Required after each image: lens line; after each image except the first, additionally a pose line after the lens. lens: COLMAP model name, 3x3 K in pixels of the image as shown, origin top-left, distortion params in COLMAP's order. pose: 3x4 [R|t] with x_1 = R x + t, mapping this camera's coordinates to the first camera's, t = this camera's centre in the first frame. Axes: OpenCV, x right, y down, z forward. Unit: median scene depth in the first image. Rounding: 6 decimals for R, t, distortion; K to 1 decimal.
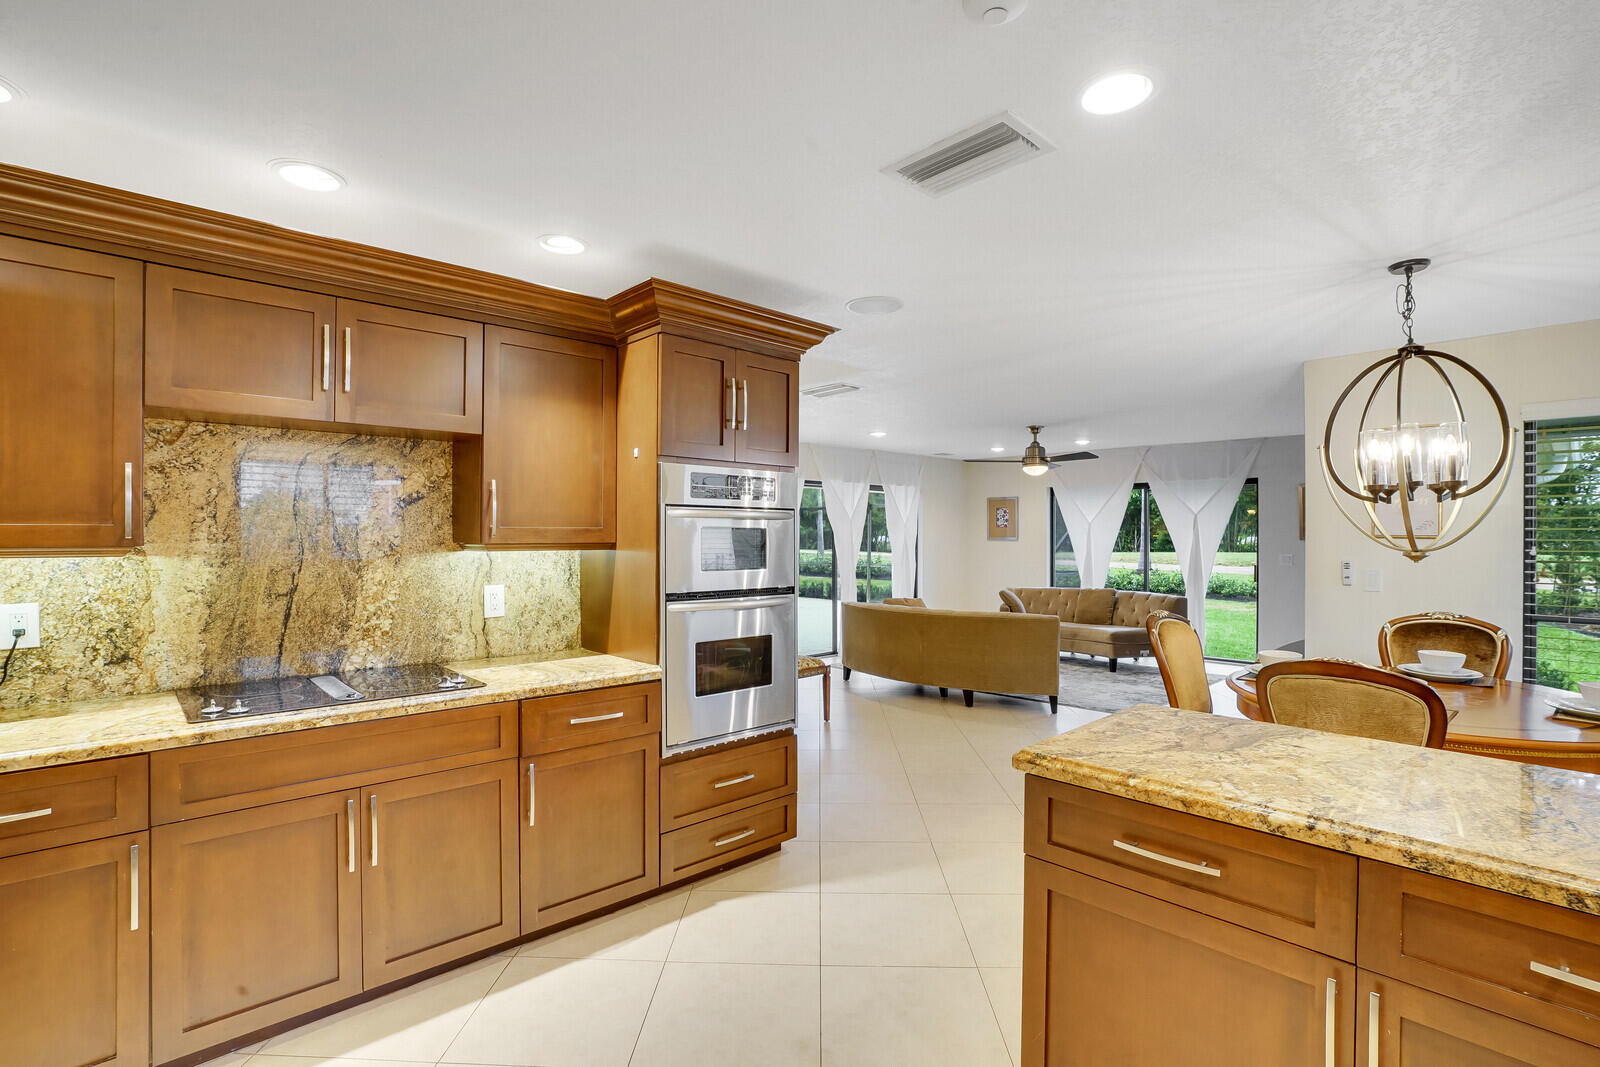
lens RADIAL K [[757.8, 0, 791.1], [0, 757.8, 533.7], [0, 0, 1]] dist [-0.028182, -0.000567]
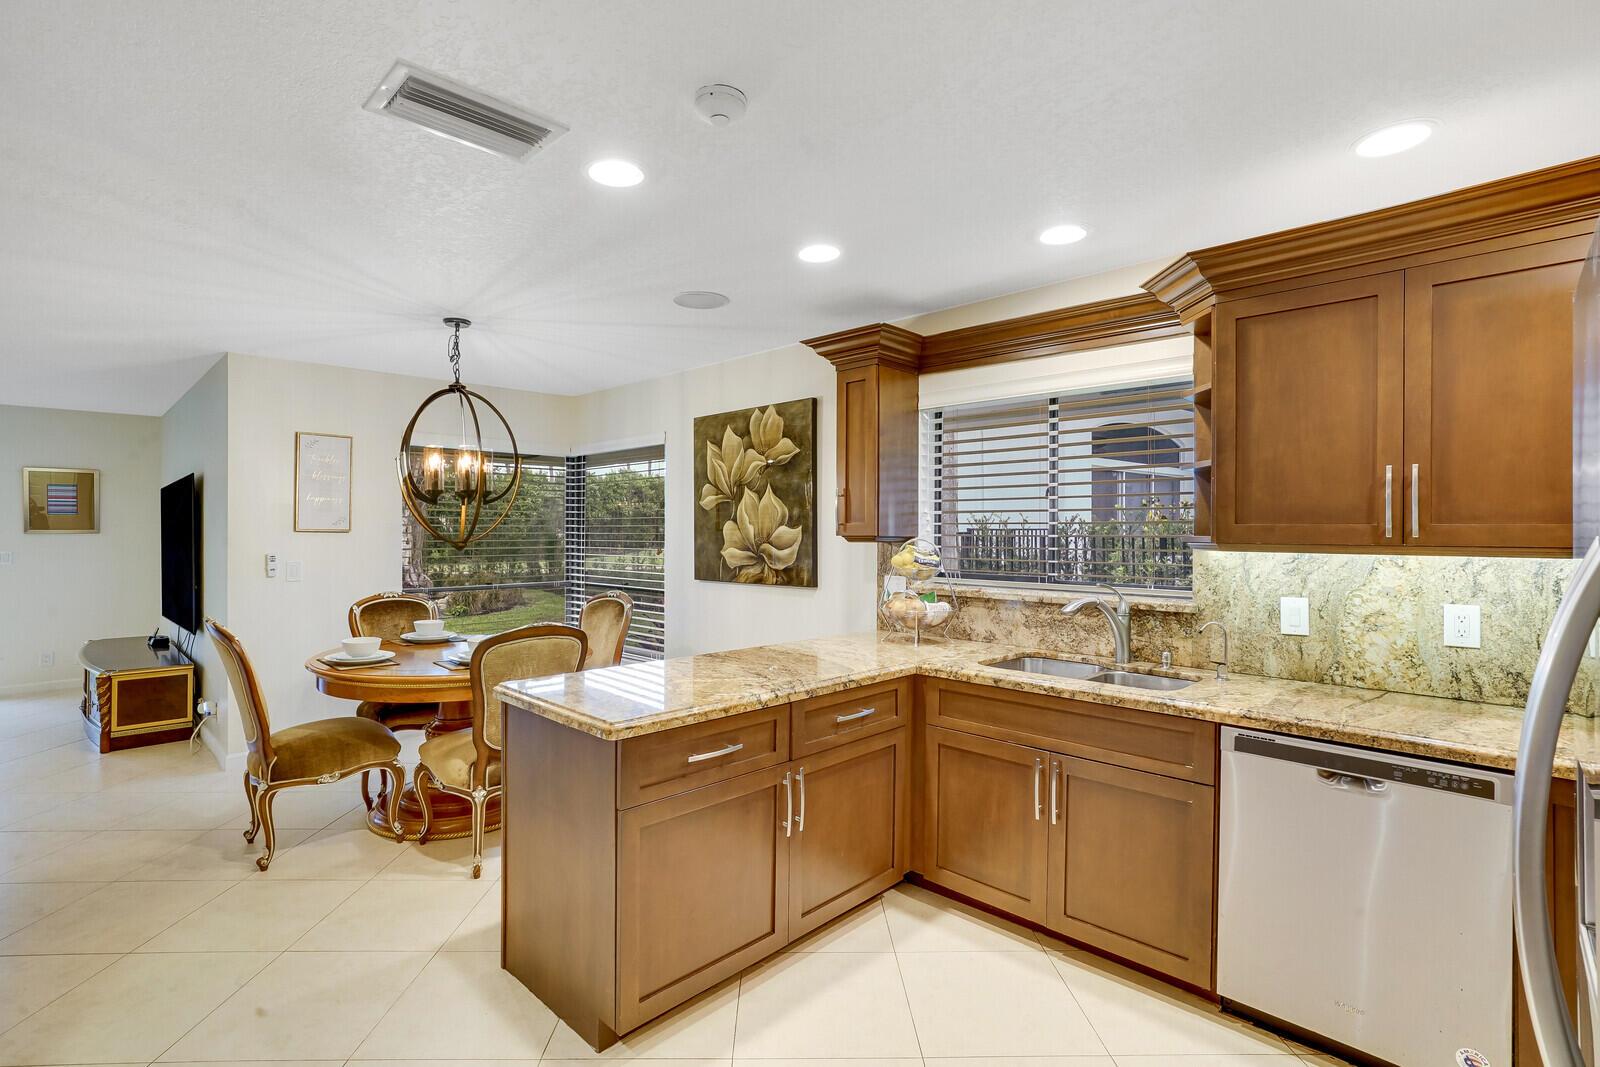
lens RADIAL K [[757.8, 0, 791.1], [0, 757.8, 533.7], [0, 0, 1]] dist [-0.028182, -0.000567]
pose [[-0.057284, -0.009038, 0.998317, -0.645337], [-0.004185, 0.999952, 0.008813, -0.007565], [-0.998349, -0.003674, -0.057319, 0.616169]]
